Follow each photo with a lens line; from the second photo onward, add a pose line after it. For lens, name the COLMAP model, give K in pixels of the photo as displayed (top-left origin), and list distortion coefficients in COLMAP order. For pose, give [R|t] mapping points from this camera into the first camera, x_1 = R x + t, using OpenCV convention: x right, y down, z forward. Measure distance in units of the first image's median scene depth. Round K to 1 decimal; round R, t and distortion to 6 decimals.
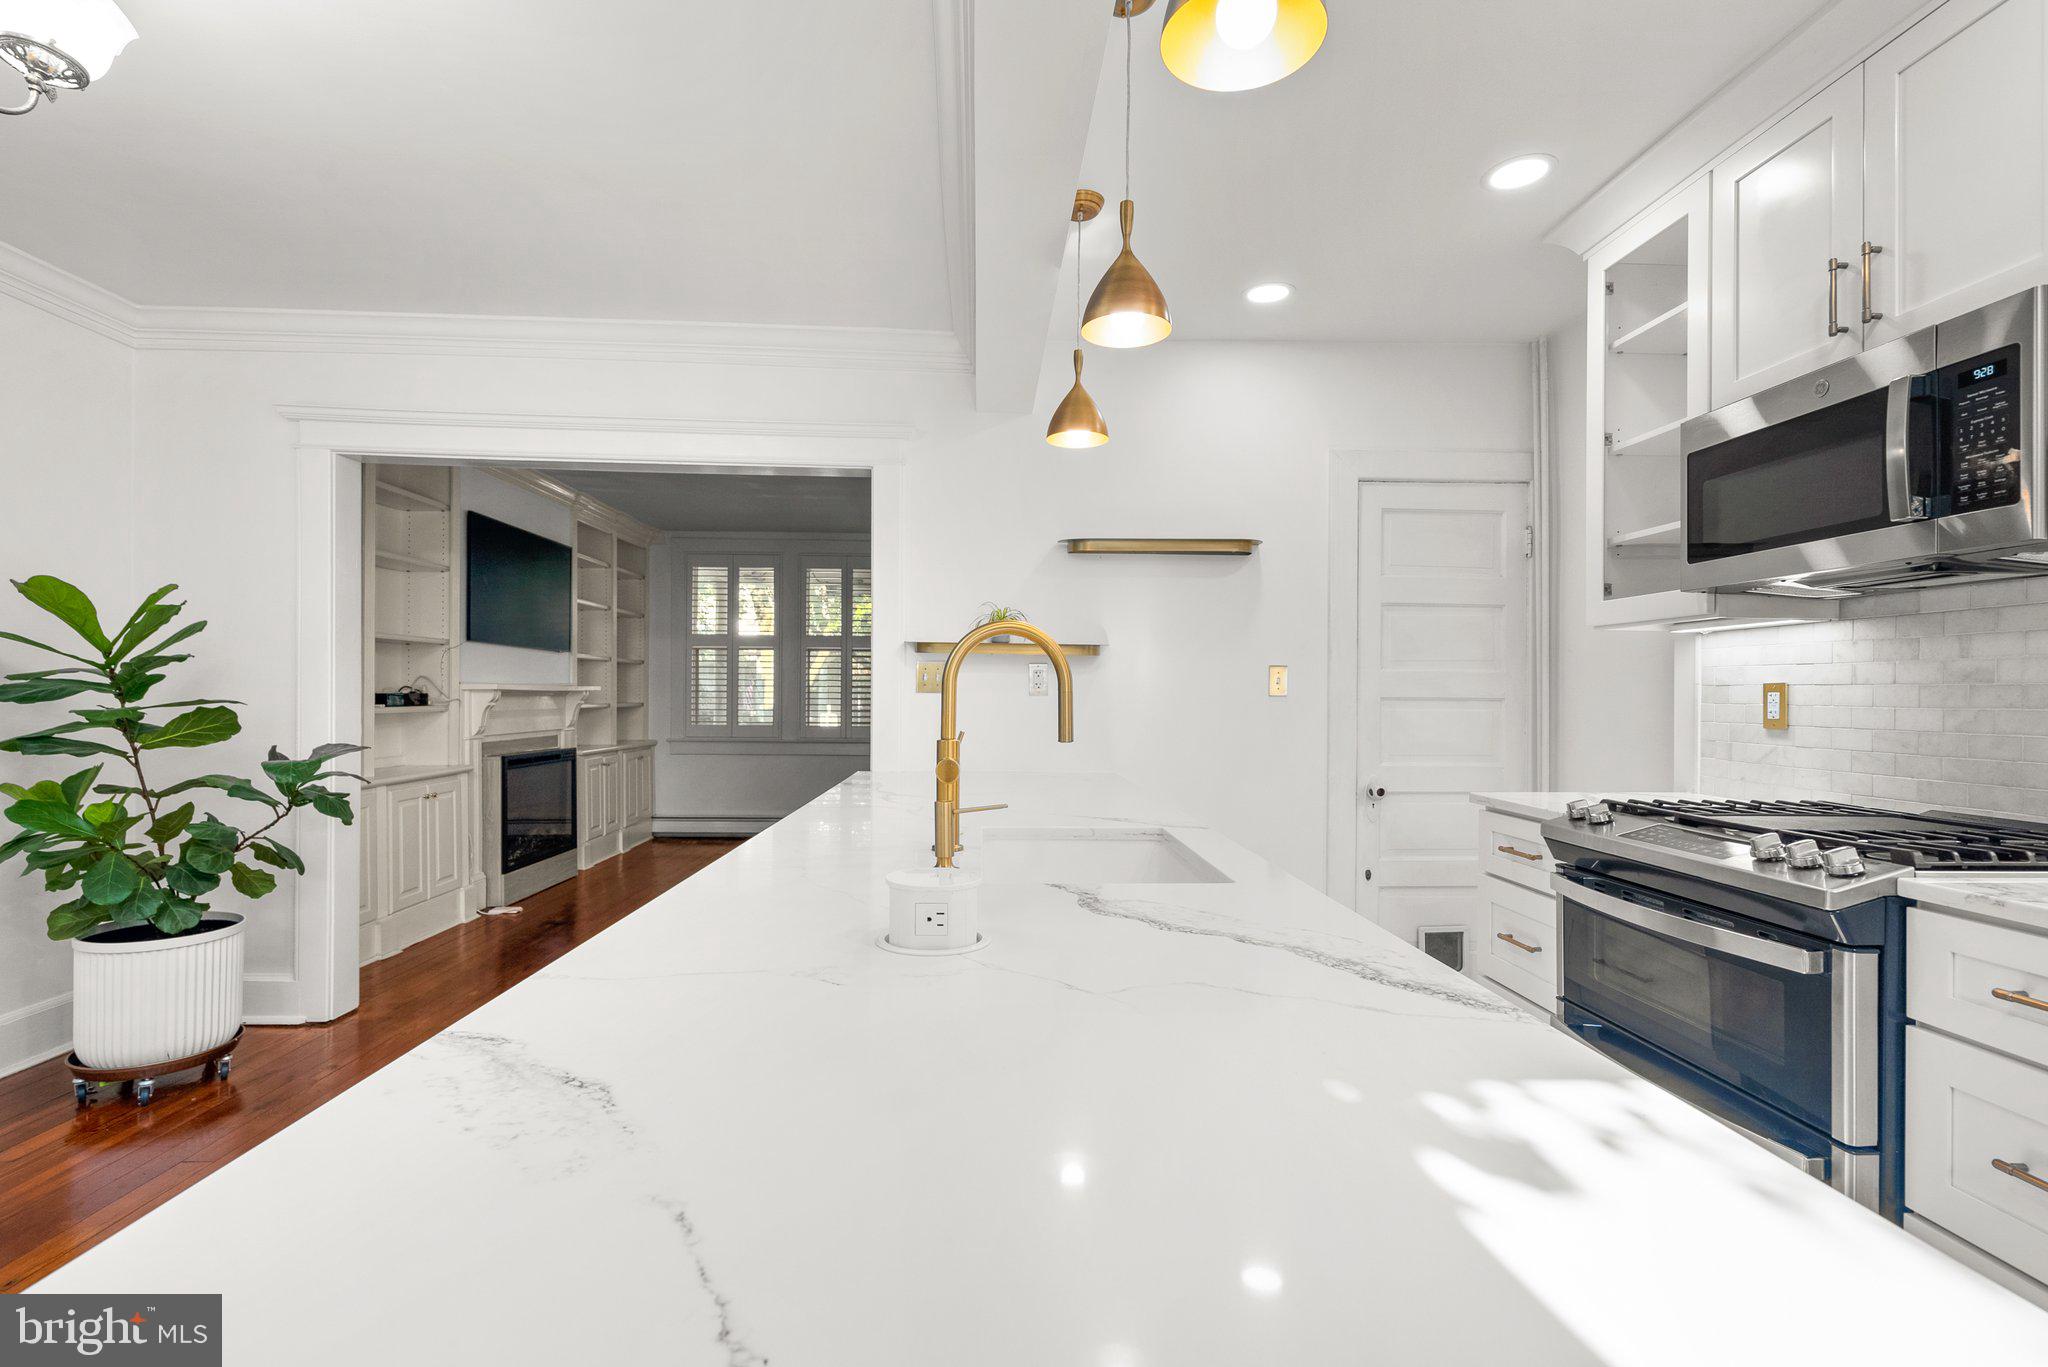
lens RADIAL K [[940.6, 0, 1018.3], [0, 940.6, 686.8], [0, 0, 1]] dist [-0.000952, 0.000890]
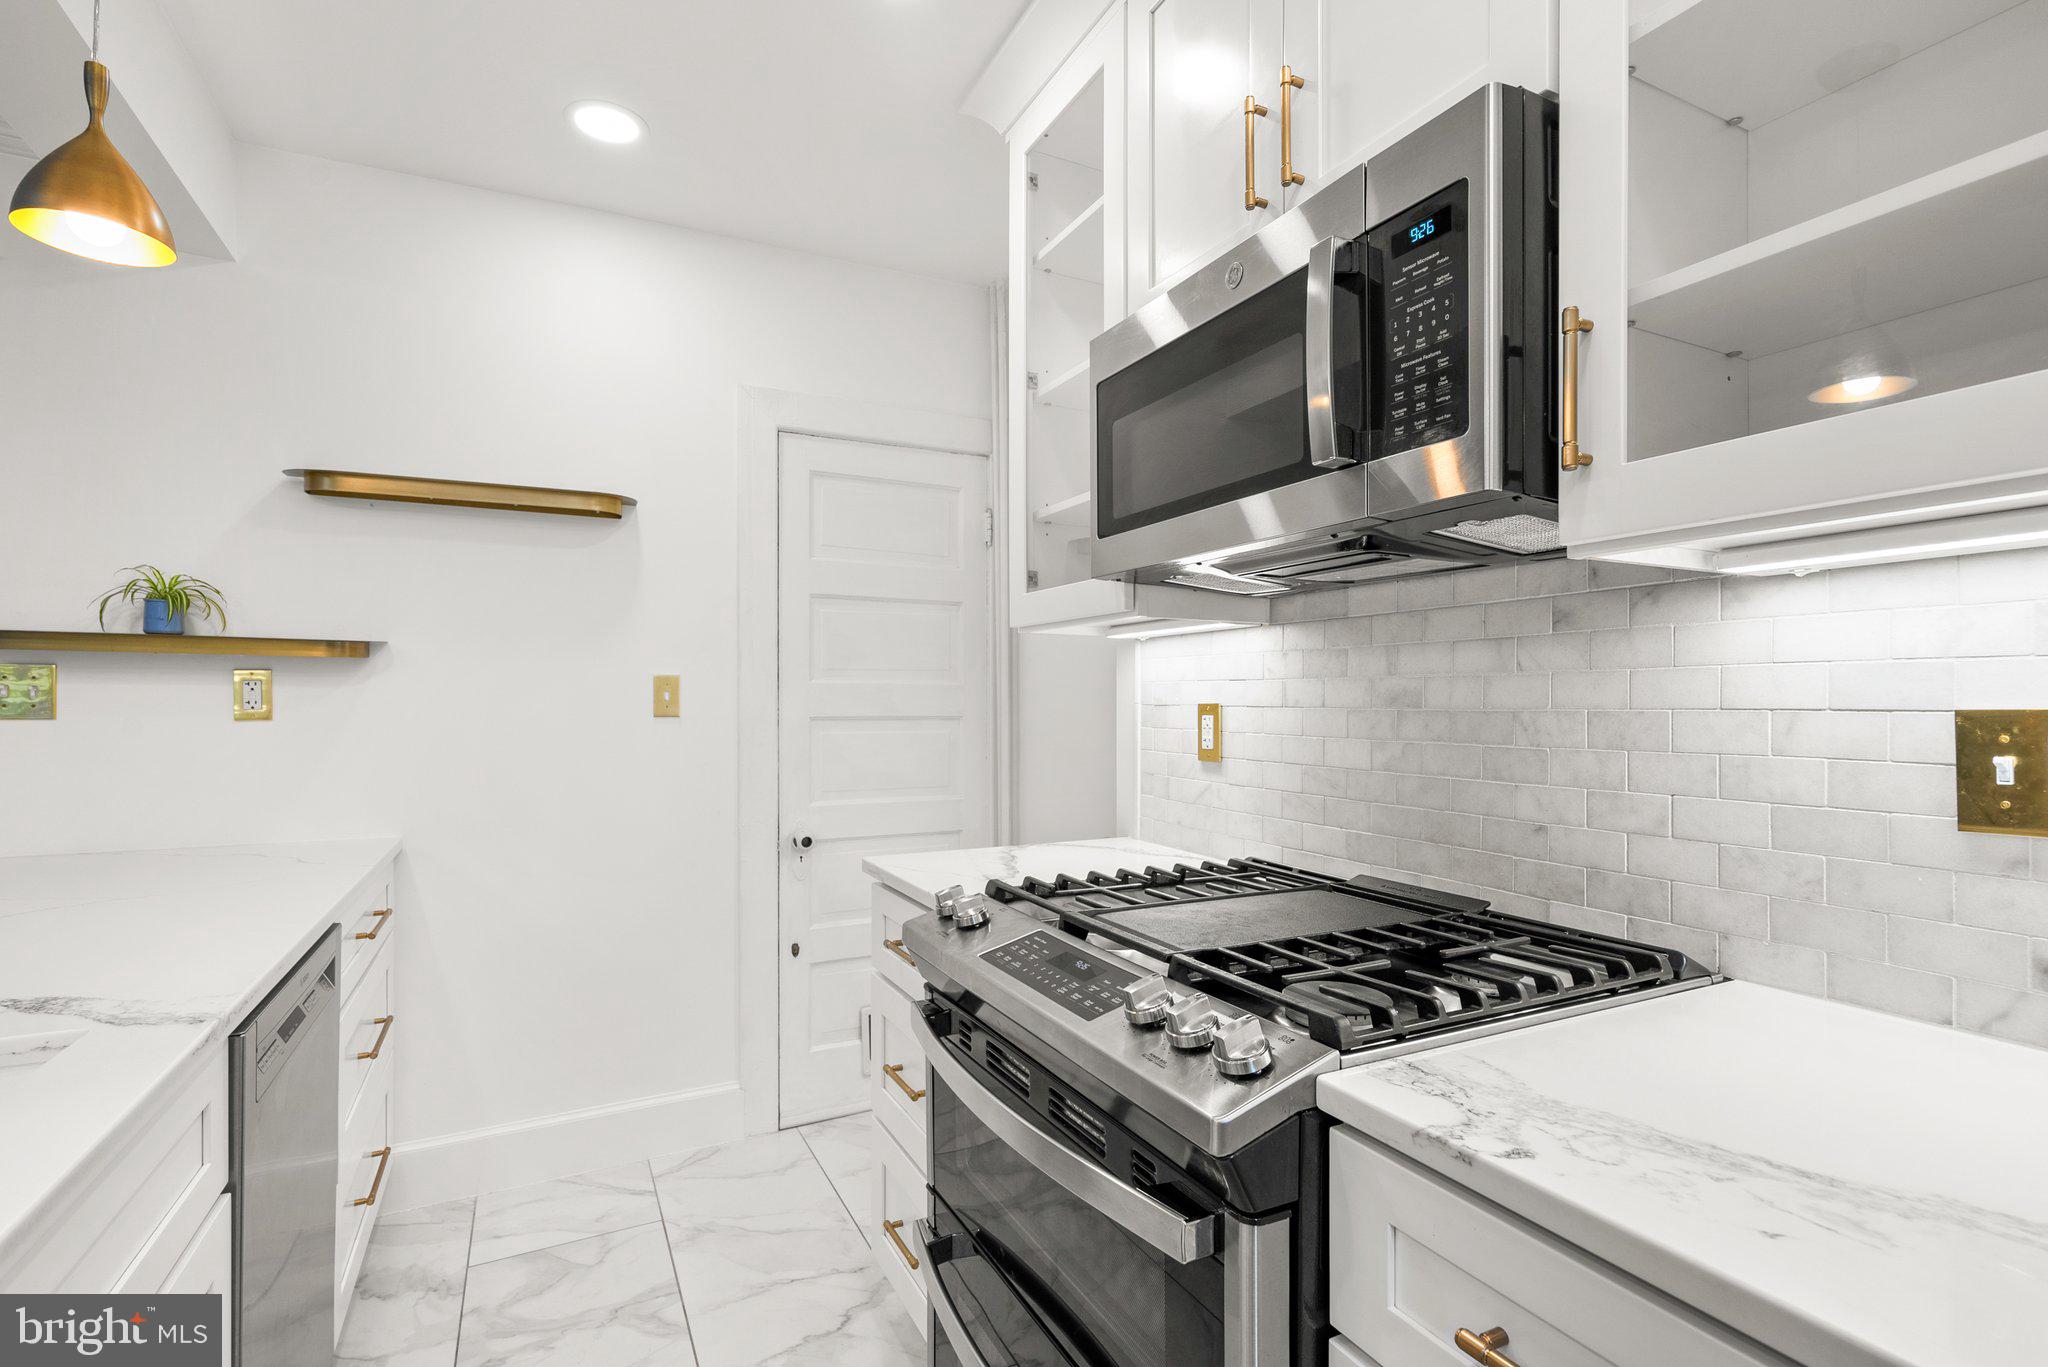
lens RADIAL K [[940.6, 0, 1018.3], [0, 940.6, 686.8], [0, 0, 1]] dist [-0.000952, 0.000890]
pose [[0.910944, -0.000369, 0.412530, 0.399505], [0.001724, 0.999994, -0.002912, -0.019233], [-0.412526, 0.003363, 0.910939, 0.414606]]
